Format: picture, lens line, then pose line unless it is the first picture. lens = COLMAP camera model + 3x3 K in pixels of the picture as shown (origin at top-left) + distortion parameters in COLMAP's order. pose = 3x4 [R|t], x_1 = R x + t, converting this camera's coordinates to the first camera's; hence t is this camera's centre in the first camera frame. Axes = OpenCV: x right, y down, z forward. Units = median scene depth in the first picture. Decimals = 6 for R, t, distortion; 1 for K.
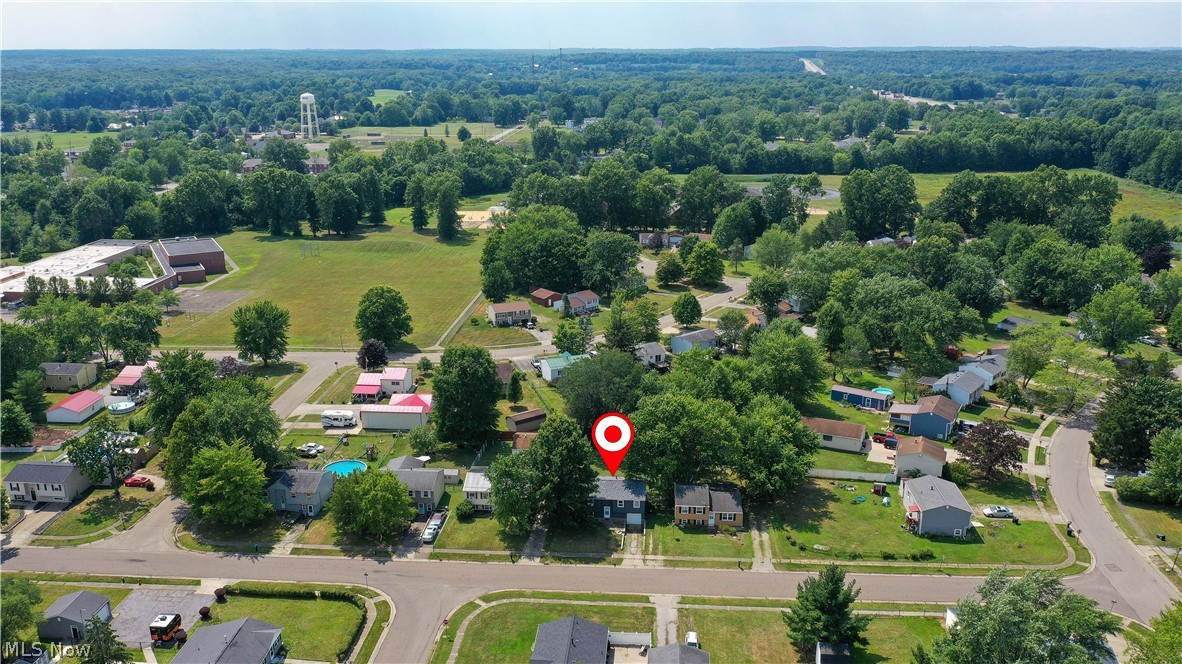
lens RADIAL K [[918.4, 0, 591.0], [0, 918.4, 332.0], [0, 0, 1]] dist [-0.000180, 0.000382]
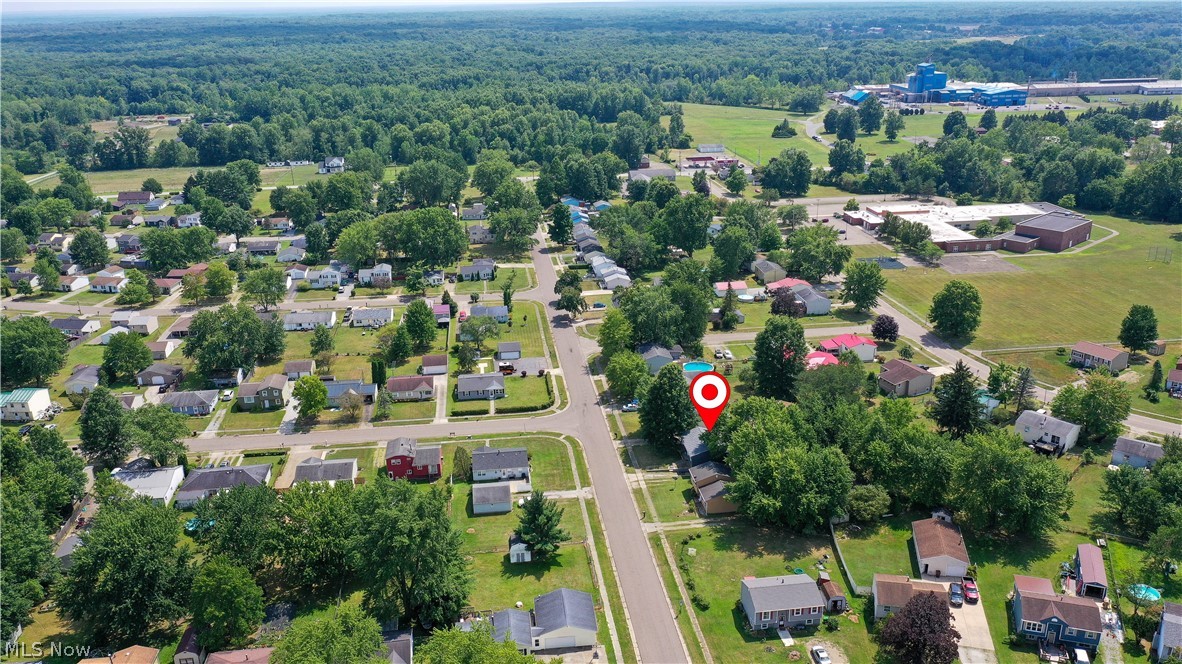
lens RADIAL K [[918.4, 0, 591.0], [0, 918.4, 332.0], [0, 0, 1]] dist [-0.000180, 0.000382]
pose [[0.206393, 0.327771, -0.921937, 0.943031], [-0.271132, 0.924486, 0.267979, -0.224776], [0.940154, 0.194658, 0.279676, 0.422840]]
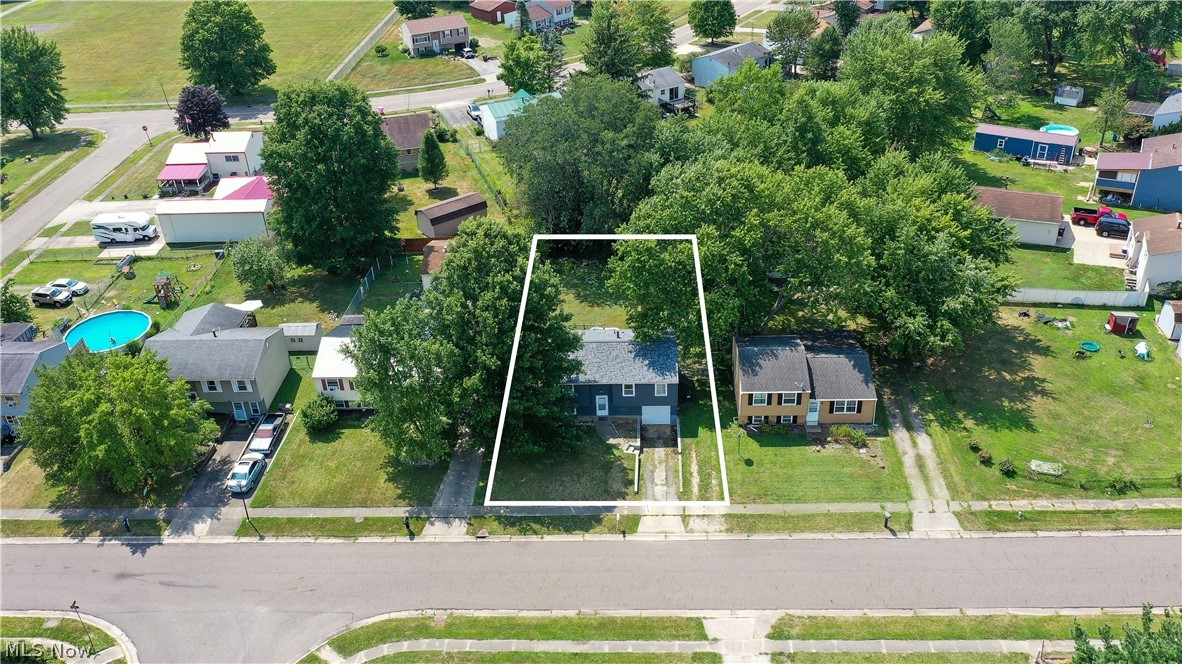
lens RADIAL K [[998.9, 0, 591.0], [0, 998.9, 332.0], [0, 0, 1]] dist [0.000417, 0.002567]
pose [[0.998682, -0.051151, 0.004153, 0.009671], [0.048507, 0.967292, 0.248984, 0.018070], [-0.016753, -0.248455, 0.968499, 0.414791]]
